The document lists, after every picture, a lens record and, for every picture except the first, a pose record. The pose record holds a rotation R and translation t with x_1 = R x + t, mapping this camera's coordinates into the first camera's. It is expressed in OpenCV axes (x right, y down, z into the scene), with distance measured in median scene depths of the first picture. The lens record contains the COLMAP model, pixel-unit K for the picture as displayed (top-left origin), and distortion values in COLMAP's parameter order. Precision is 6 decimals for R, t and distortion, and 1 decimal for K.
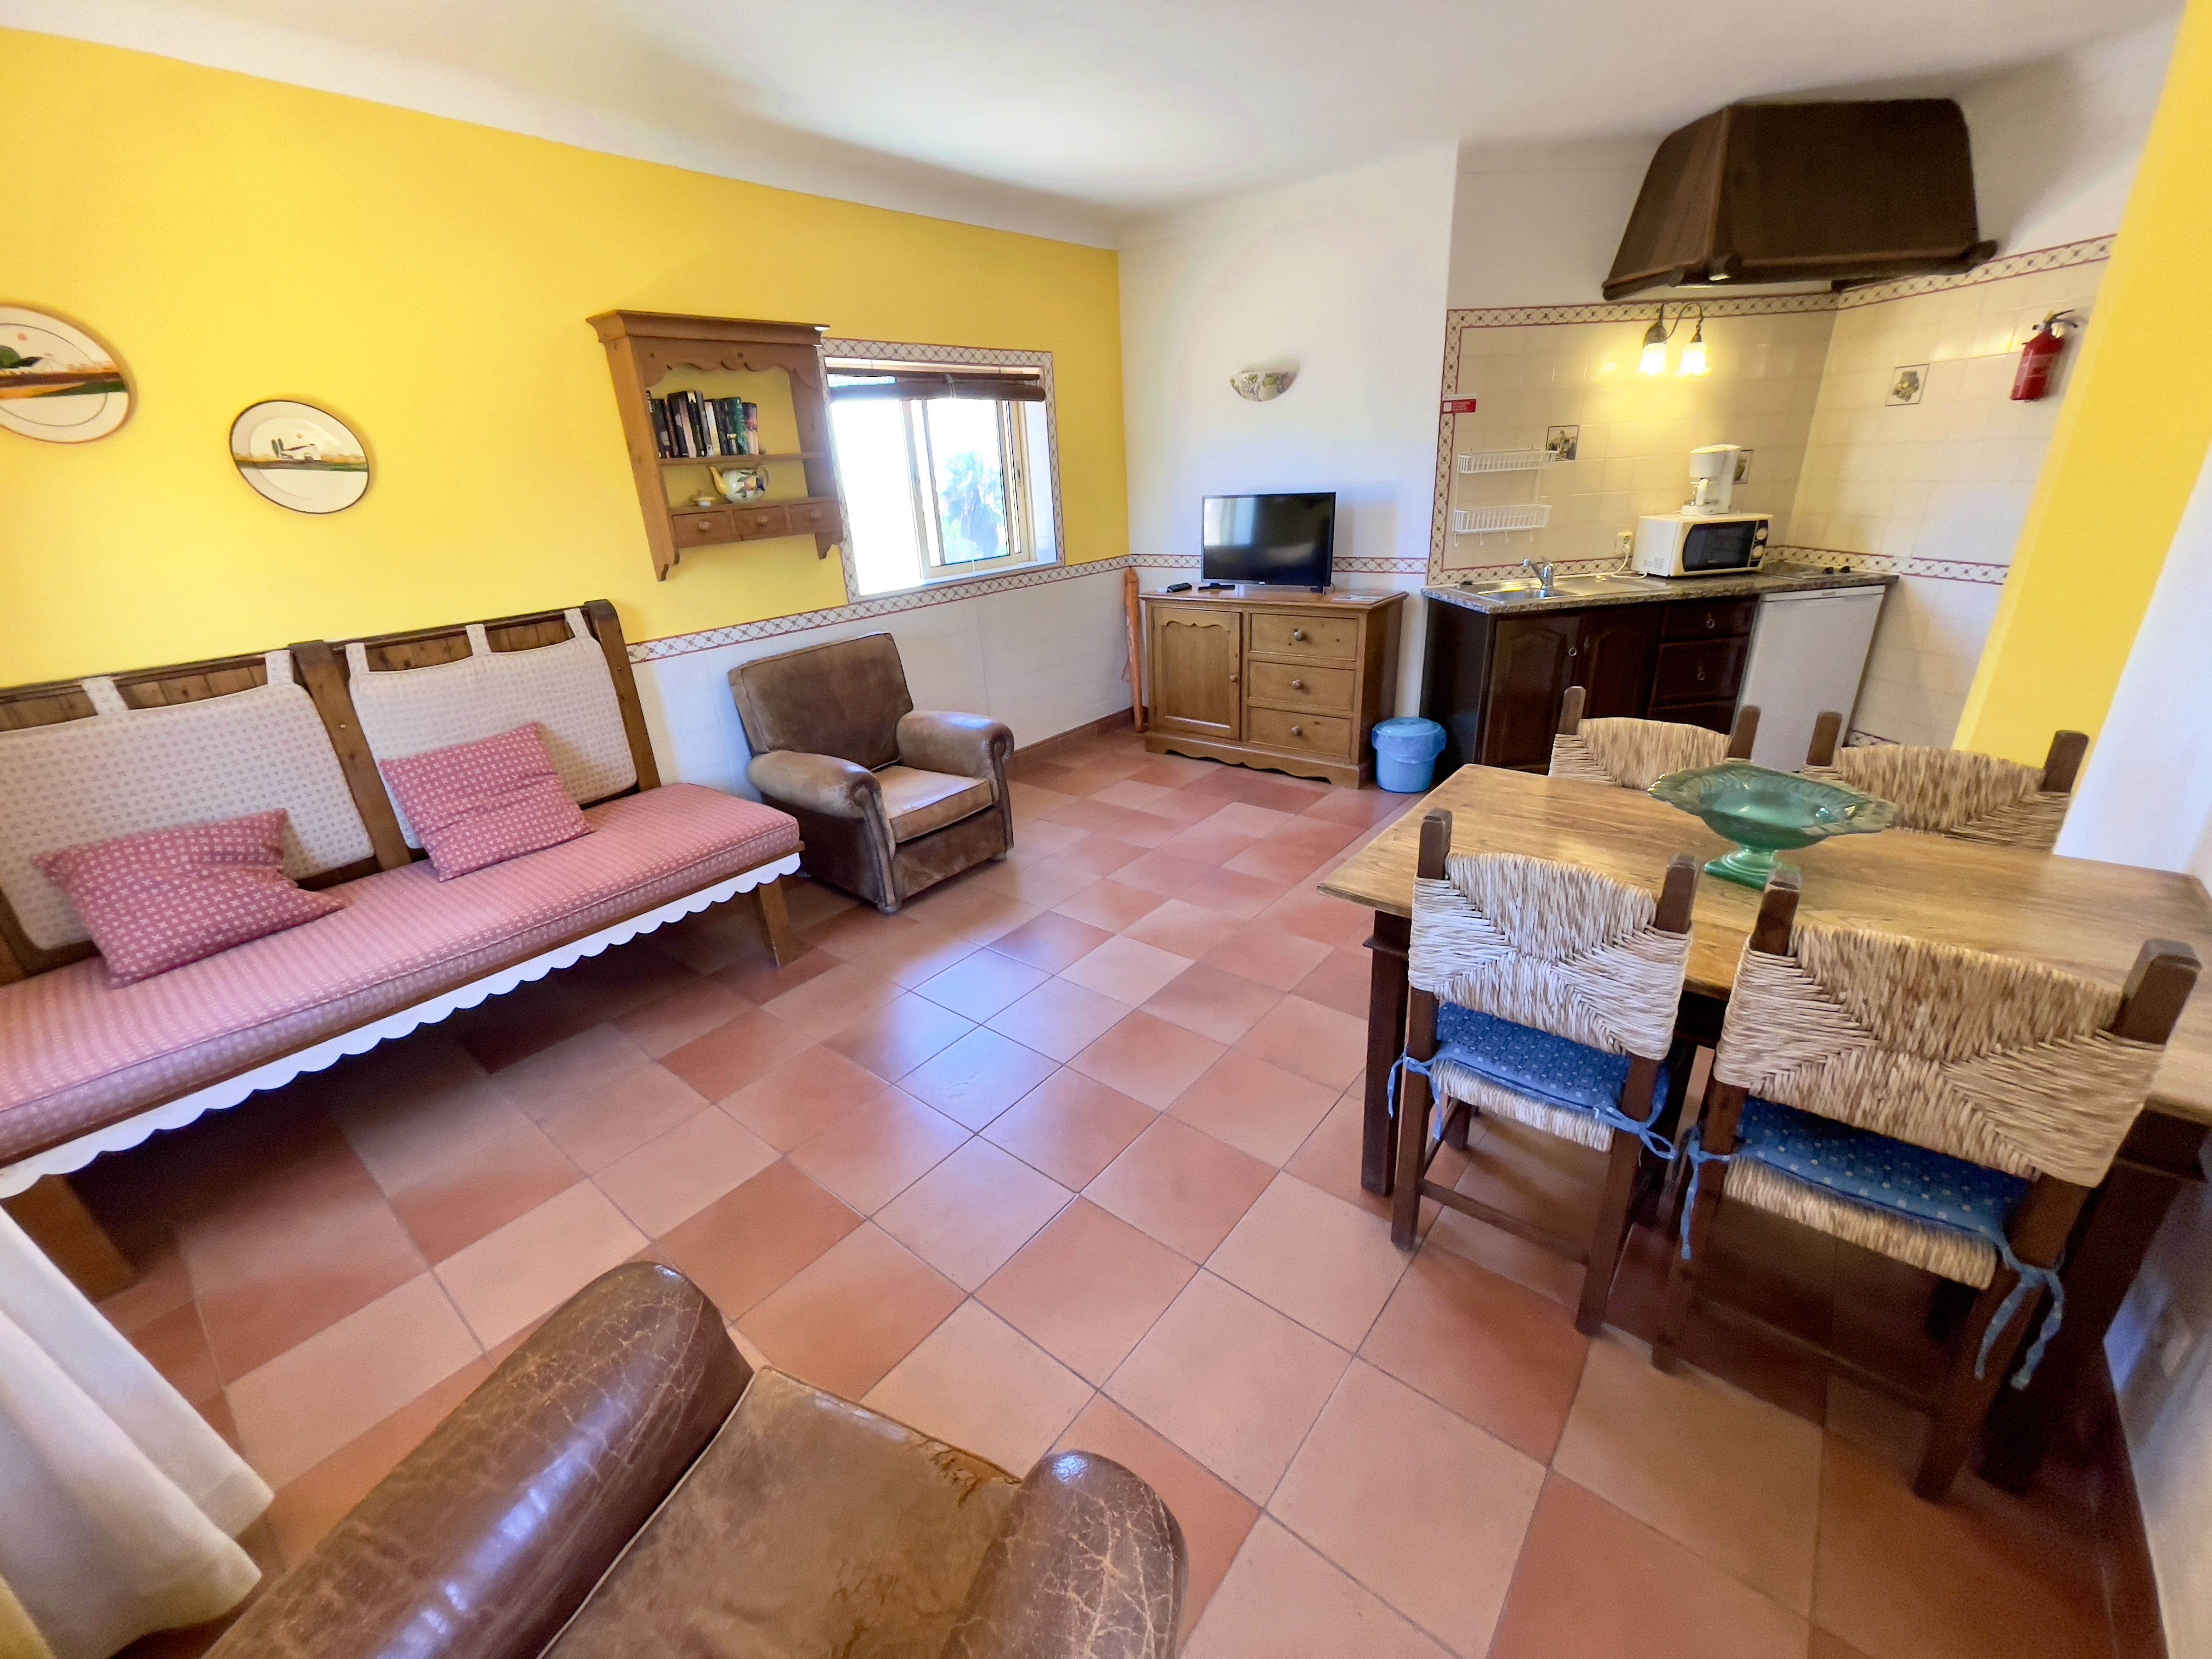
lens RADIAL K [[899.2, 0, 1115.6], [0, 899.2, 832.8], [0, 0, 1]] dist [-0.001721, 0.000135]
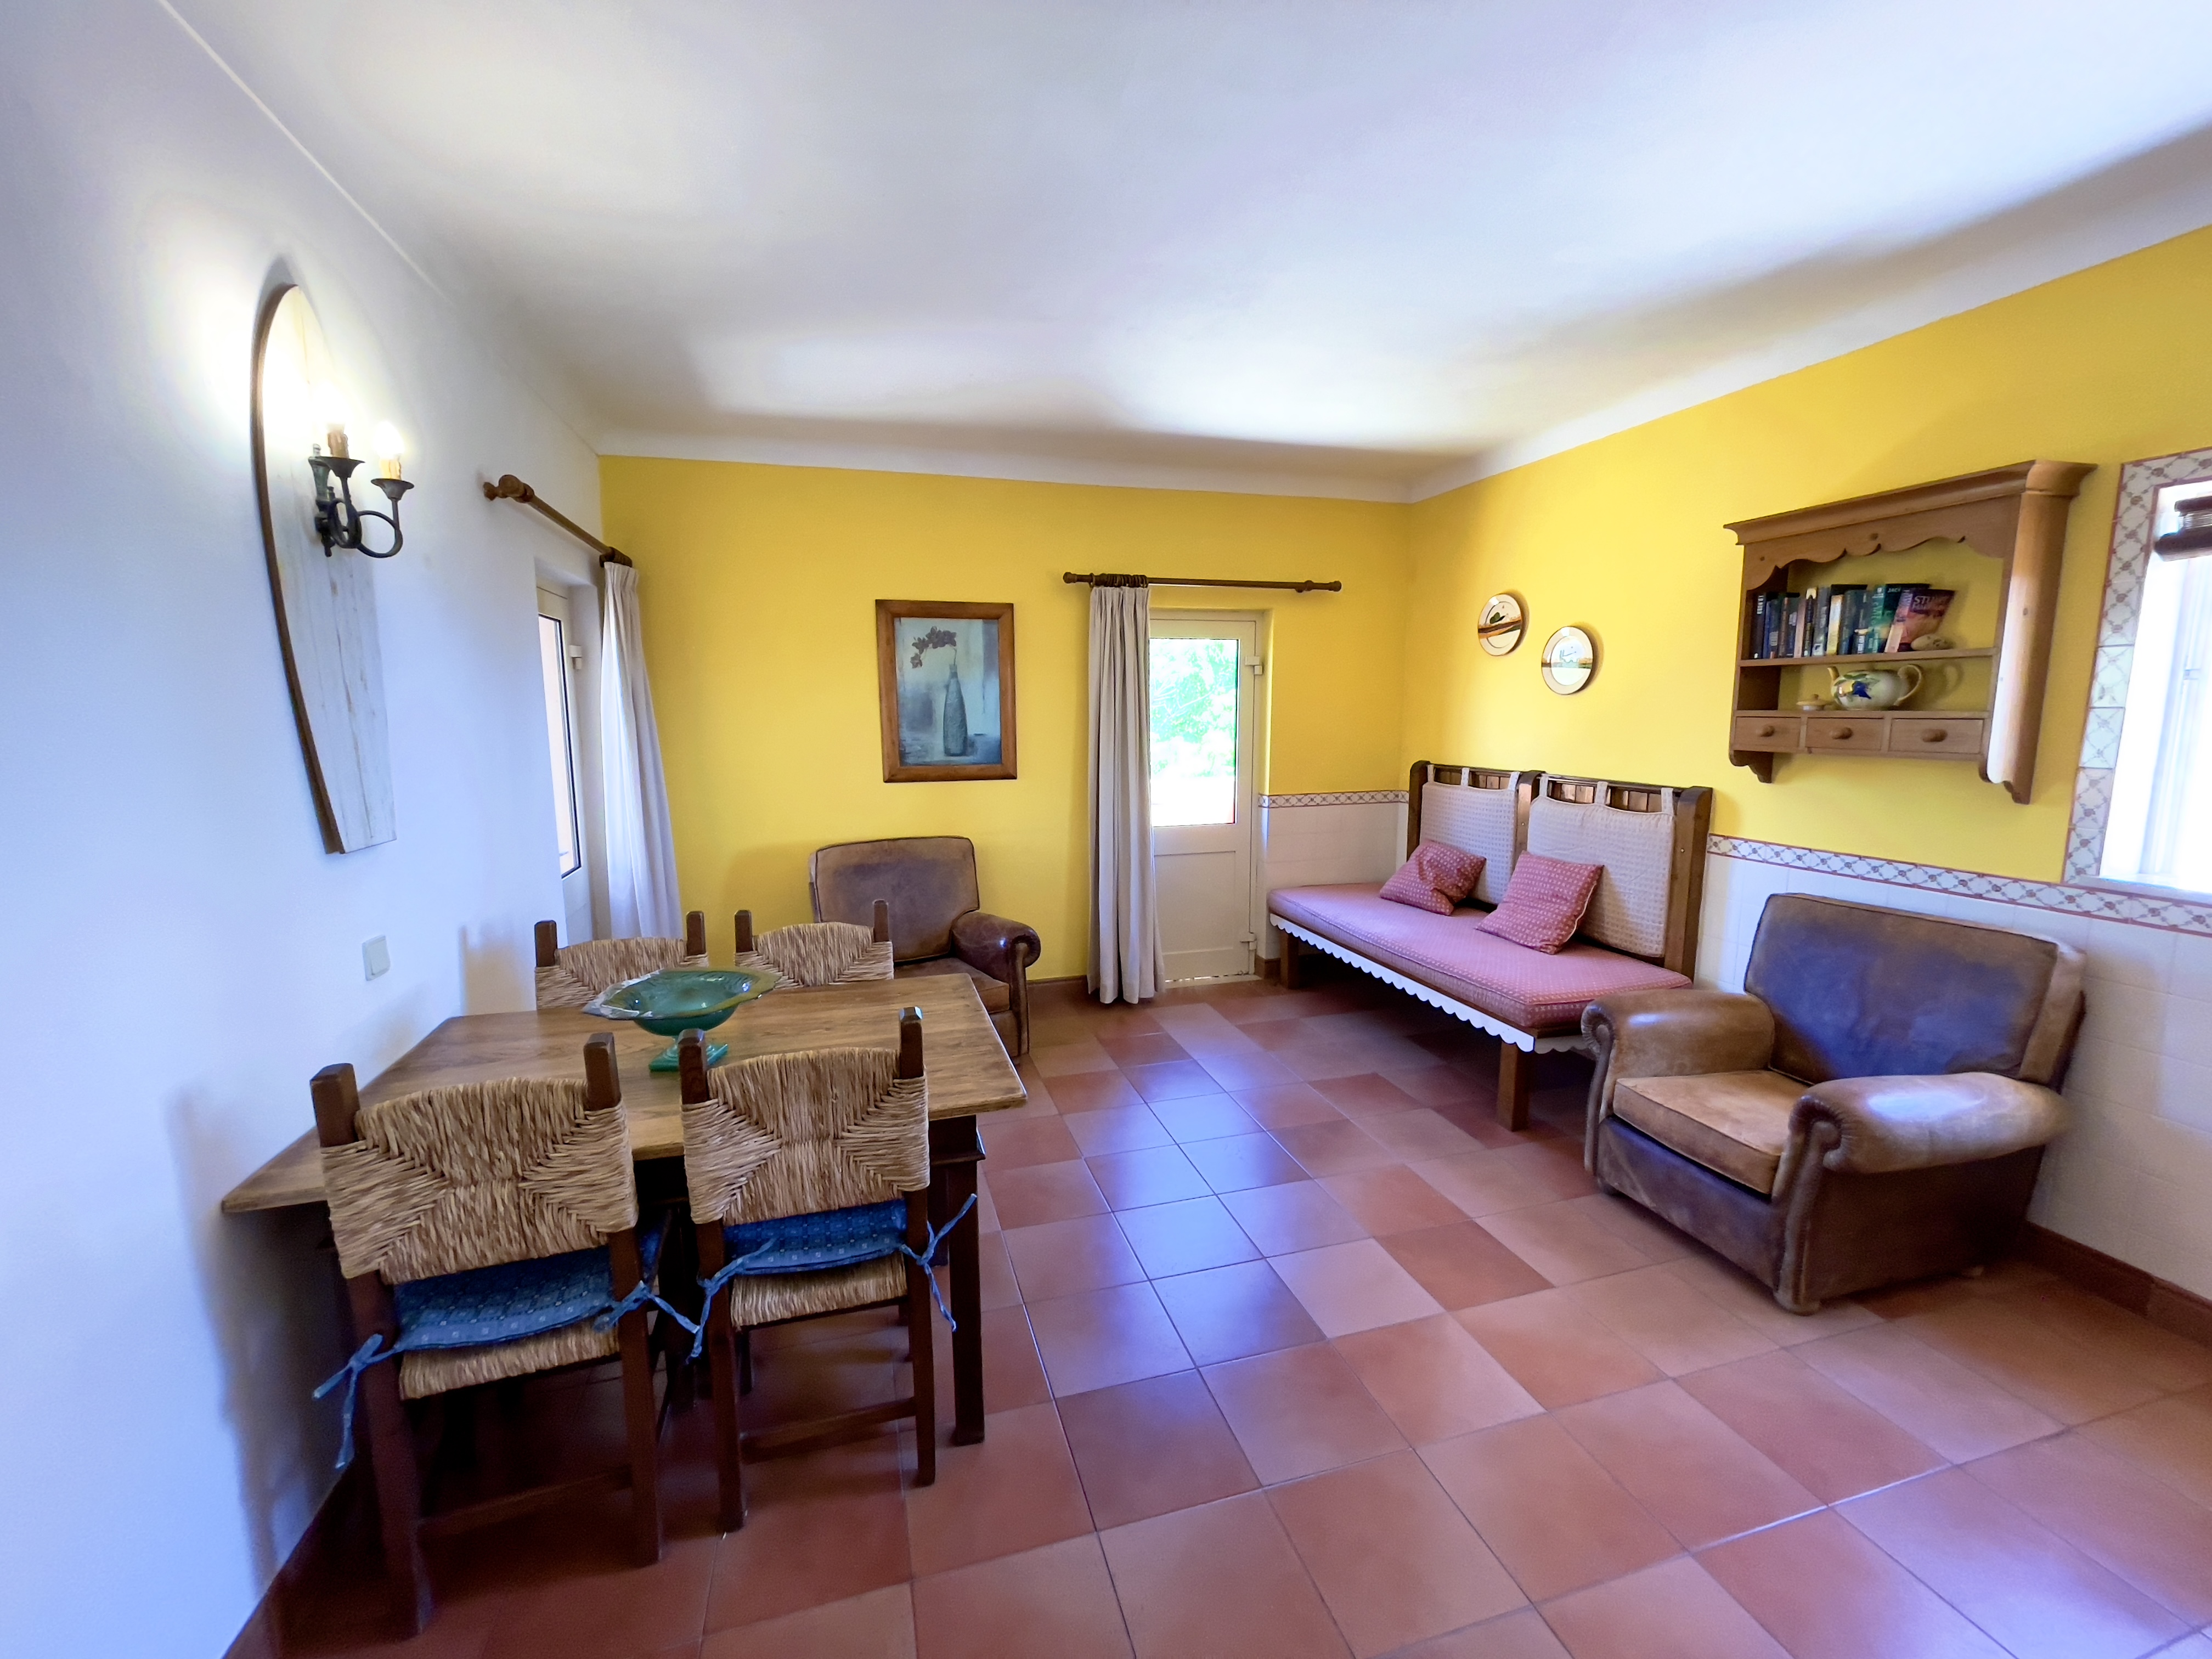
lens RADIAL K [[899.2, 0, 1109.8], [0, 899.2, 827.8], [0, 0, 1]] dist [-0.001721, 0.000135]
pose [[-0.566031, 0.163342, -0.808039, 0.644804], [-0.288654, 0.878855, 0.379859, -0.402395], [0.772196, 0.448256, -0.450310, 0.931194]]
